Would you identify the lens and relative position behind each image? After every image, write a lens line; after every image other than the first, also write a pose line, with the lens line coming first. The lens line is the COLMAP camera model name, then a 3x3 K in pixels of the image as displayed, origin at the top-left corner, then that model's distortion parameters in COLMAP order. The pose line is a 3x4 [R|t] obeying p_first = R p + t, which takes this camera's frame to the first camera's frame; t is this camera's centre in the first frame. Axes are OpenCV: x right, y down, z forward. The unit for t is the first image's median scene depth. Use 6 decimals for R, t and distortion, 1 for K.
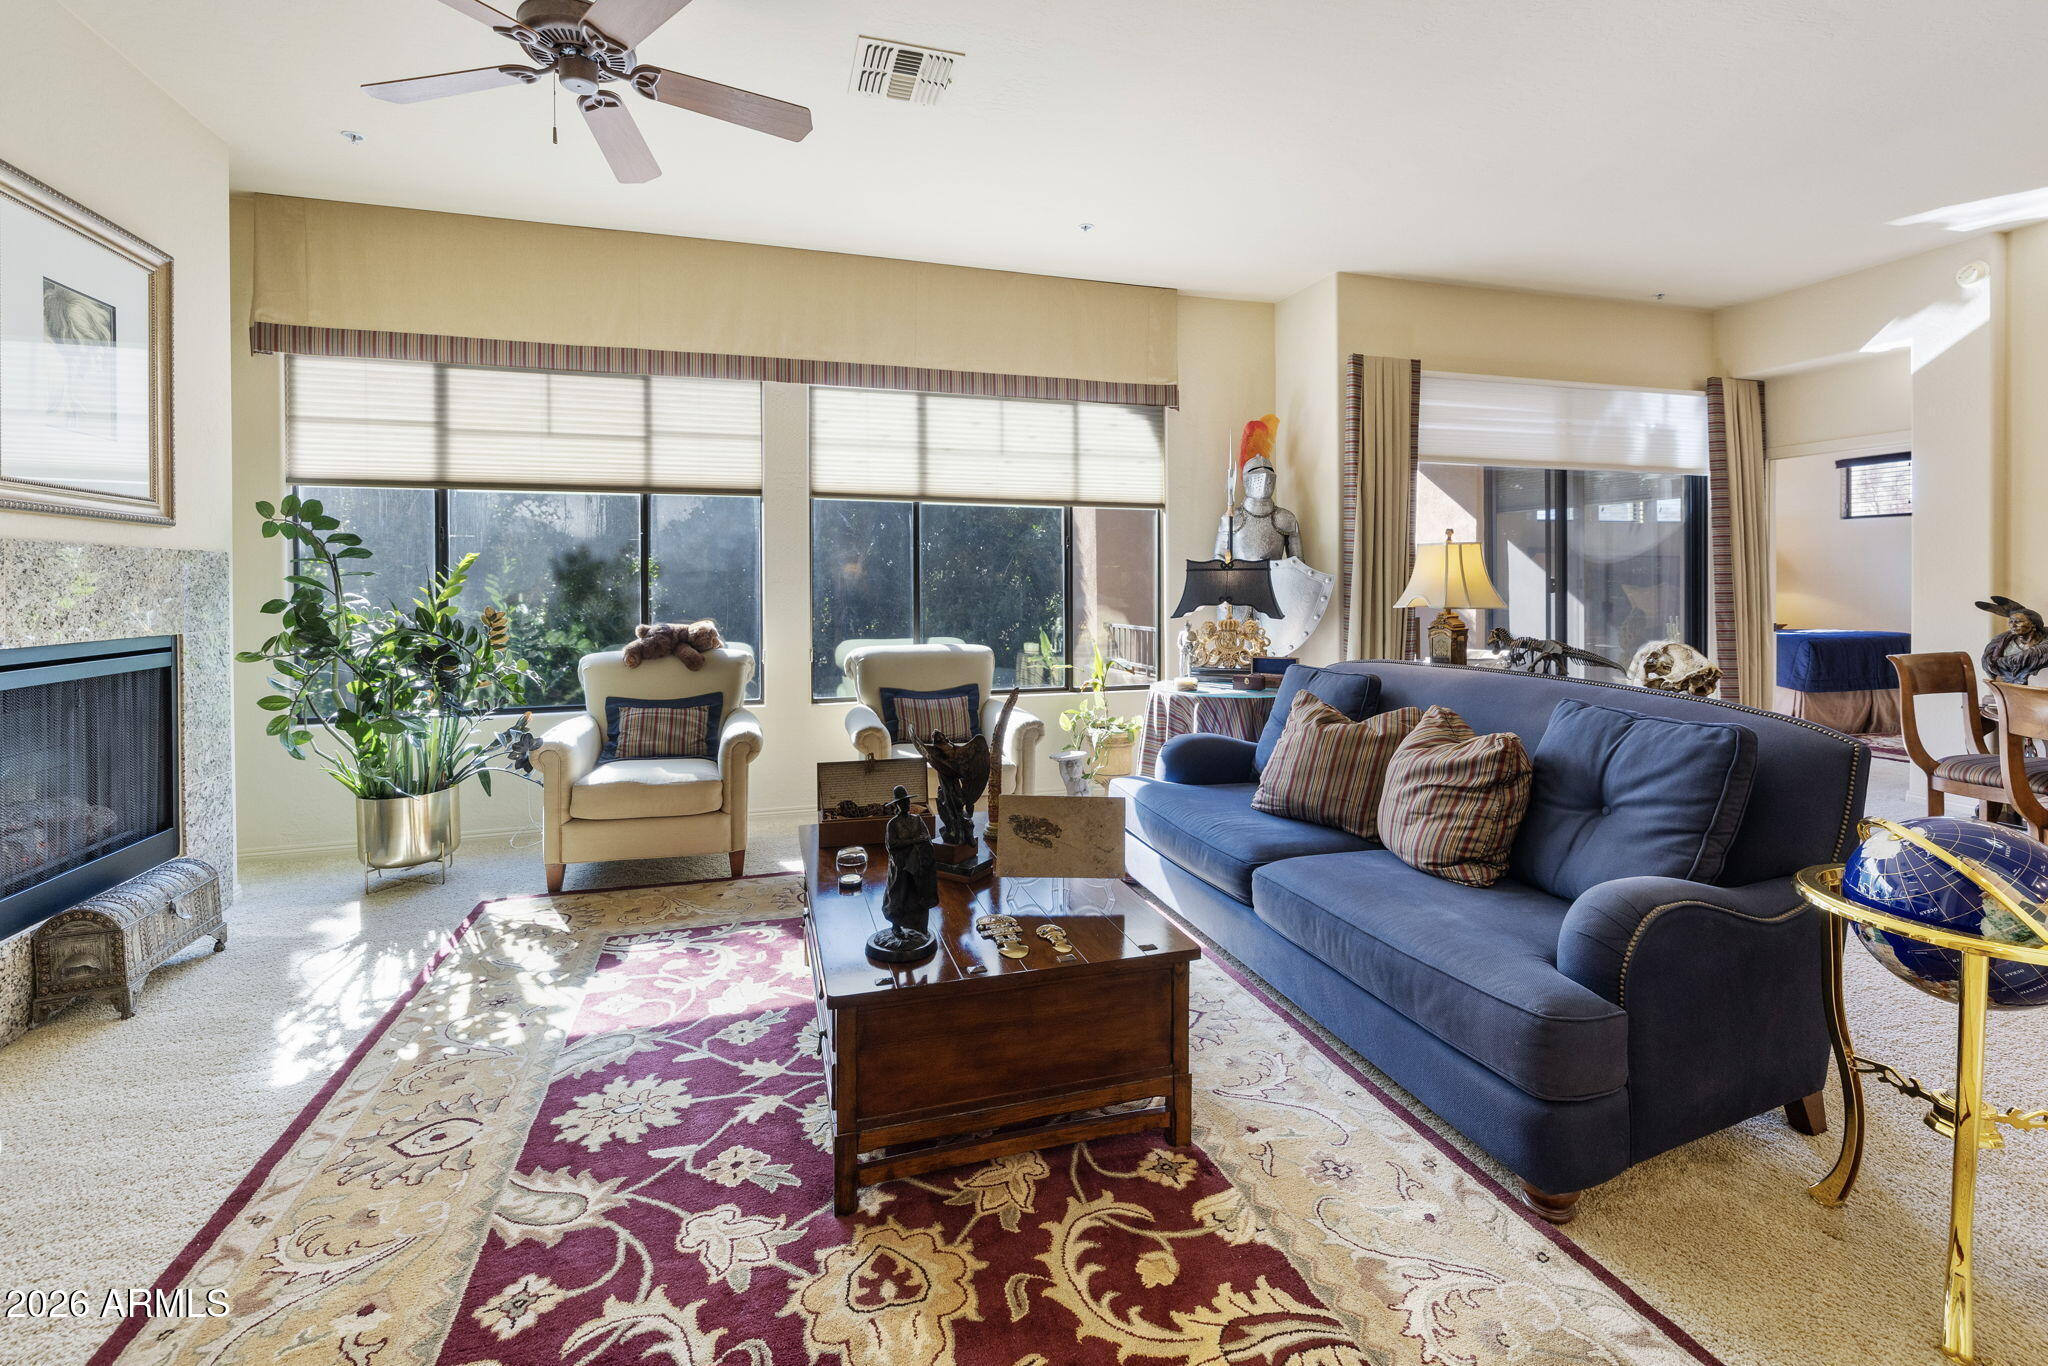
lens RADIAL K [[889.2, 0, 1017.9], [0, 889.2, 588.4], [0, 0, 1]] dist [0.003901, -0.000196]
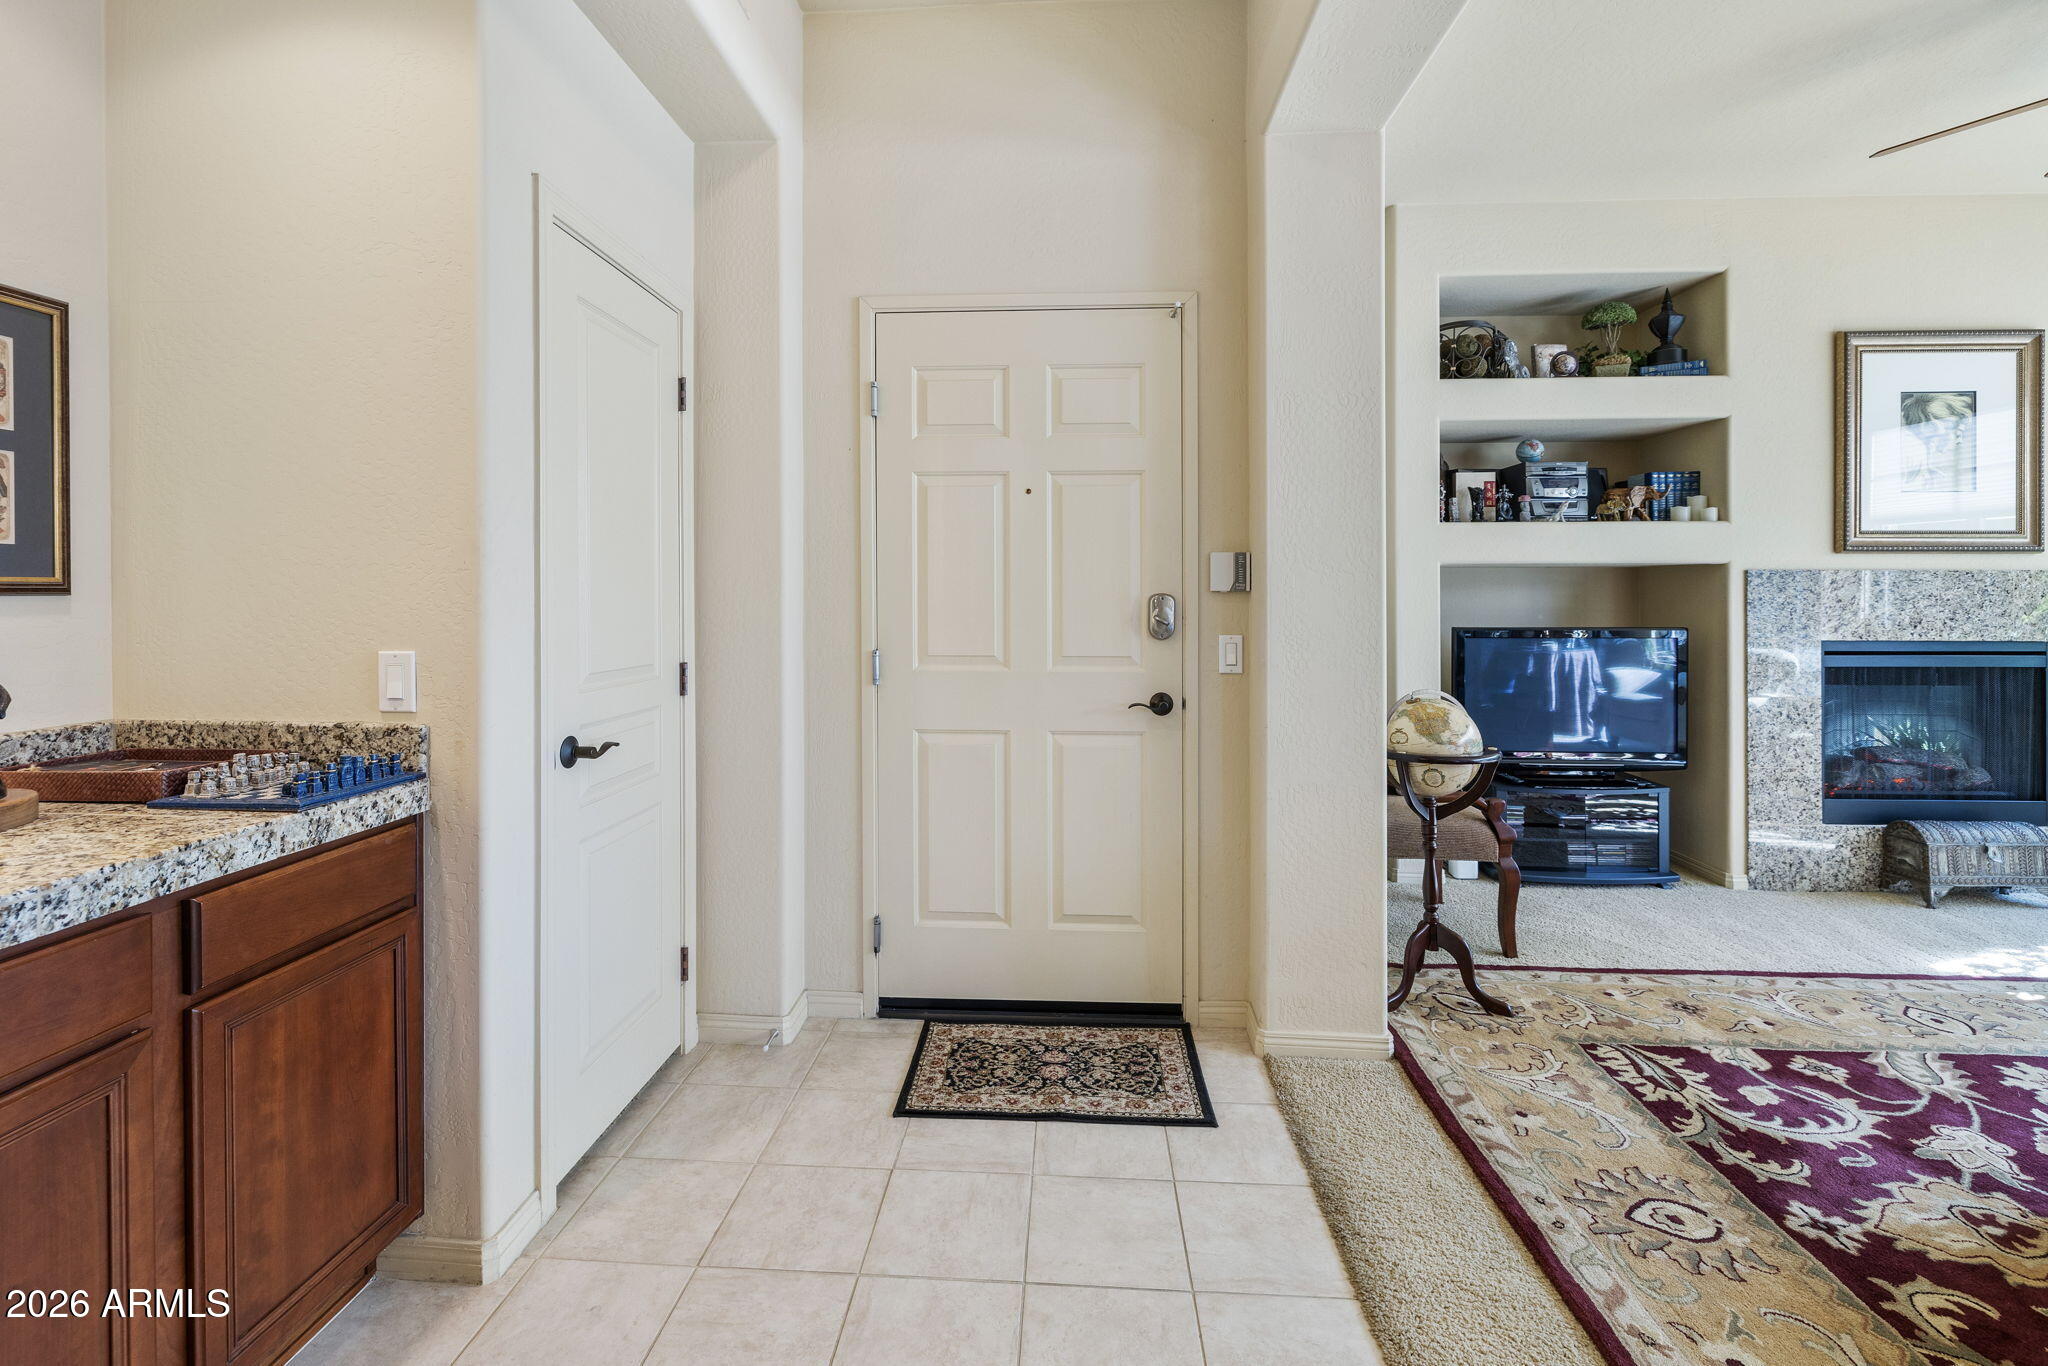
lens RADIAL K [[889.2, 0, 1030.5], [0, 889.2, 597.5], [0, 0, 1]] dist [0.003901, -0.000196]
pose [[-0.339008, 0.002094, -0.940781, 0.438600], [-0.005540, 0.999976, 0.004221, -0.003191], [0.940767, 0.006643, -0.338988, 0.077167]]
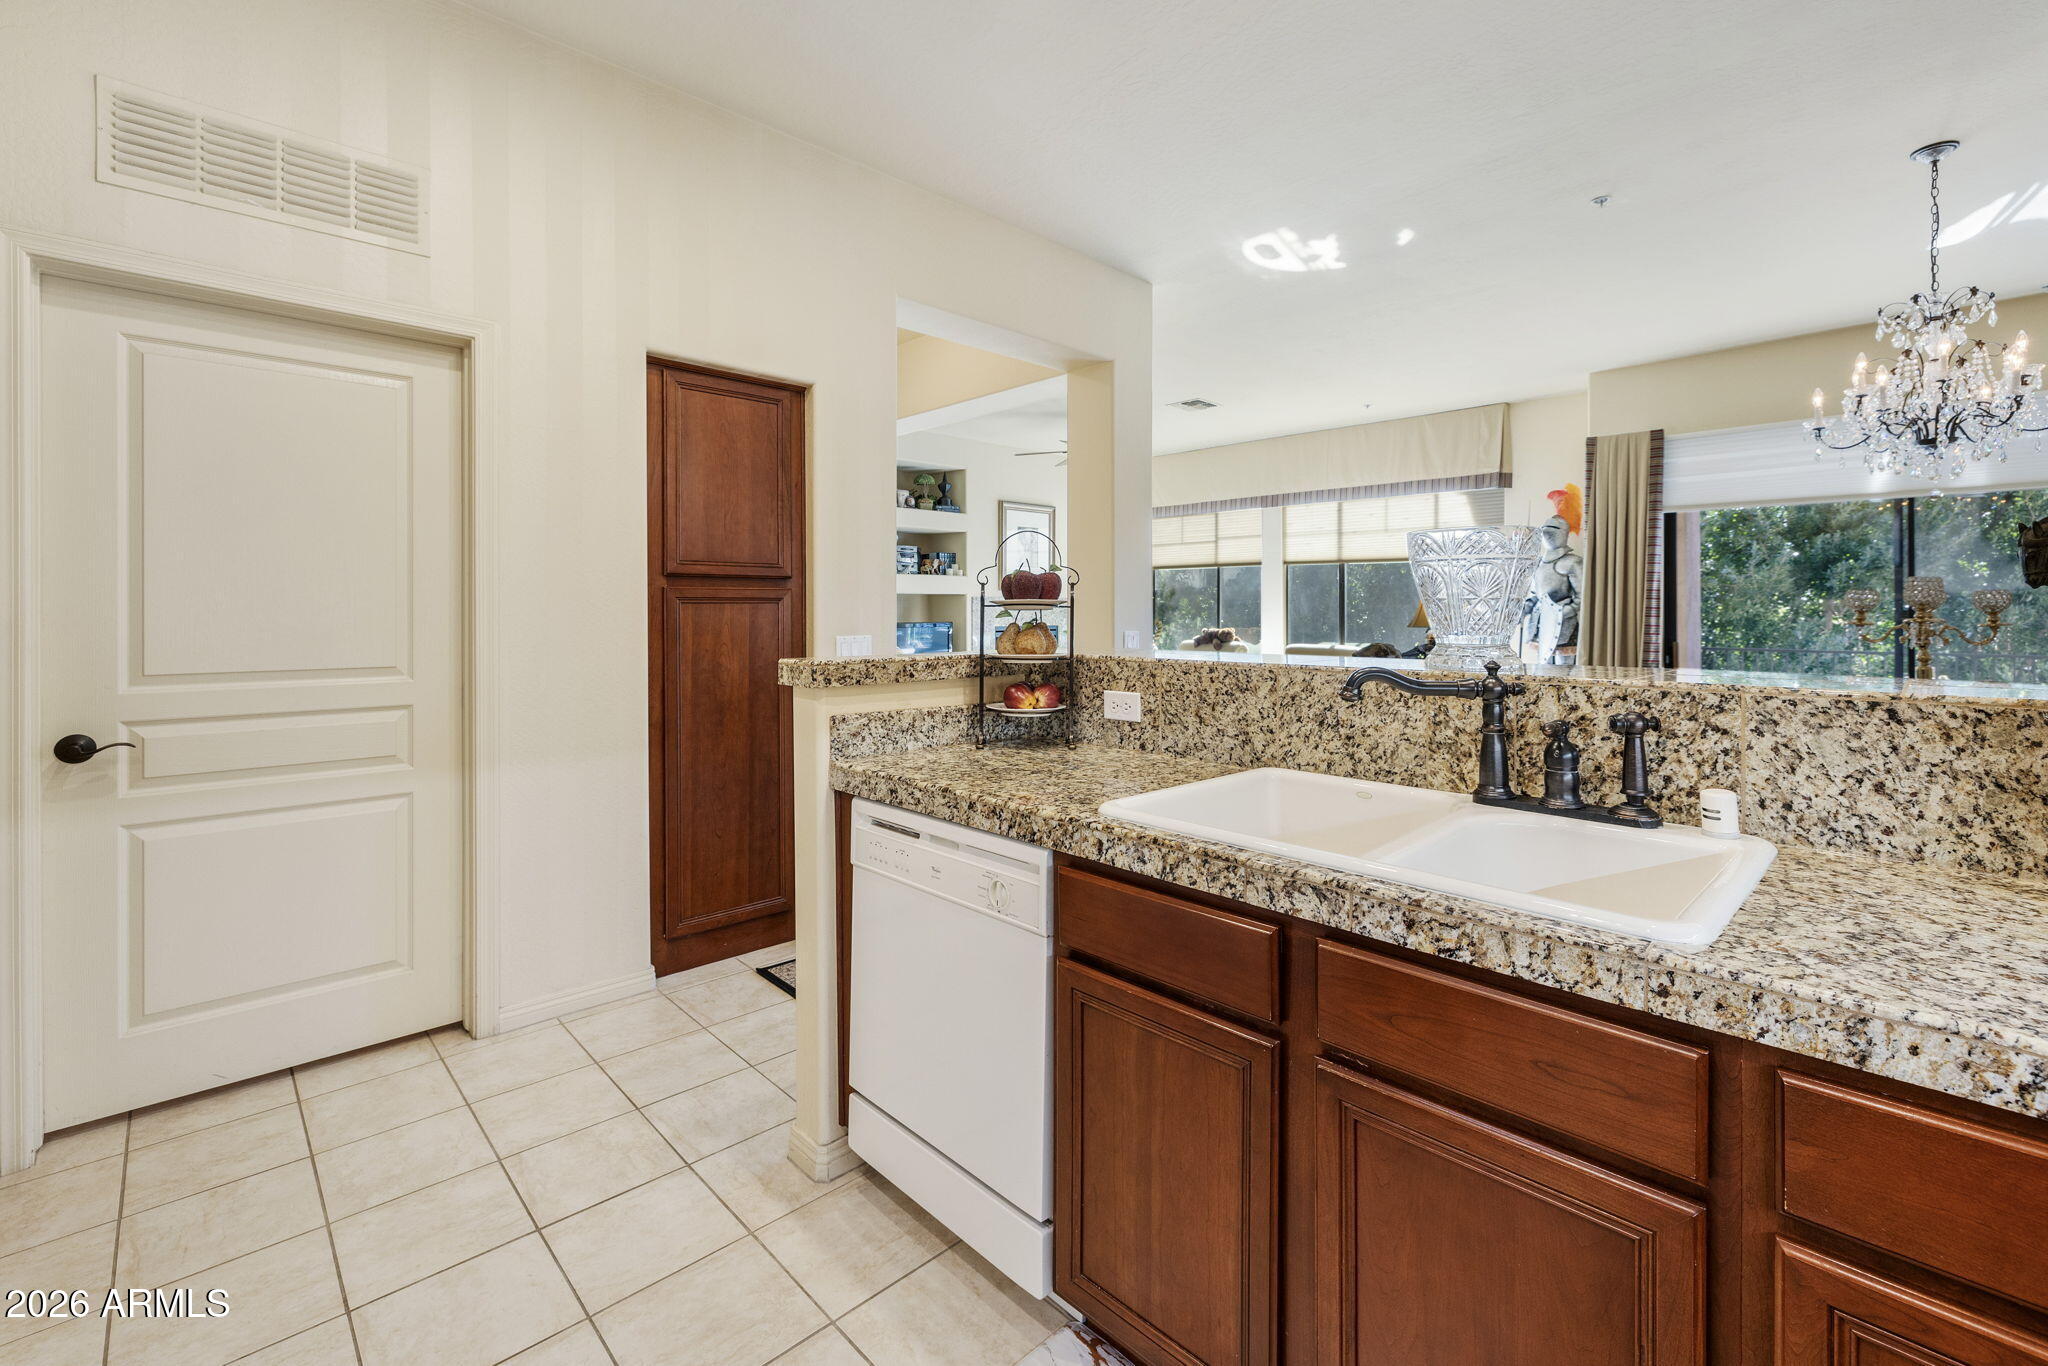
lens RADIAL K [[889.2, 0, 1025.3], [0, 889.2, 611.7], [0, 0, 1]] dist [0.003901, -0.000196]
pose [[0.445508, 0.007712, -0.895245, 1.218042], [-0.006687, 0.999964, 0.005286, -0.008642], [0.895253, 0.003632, 0.445544, -0.335963]]
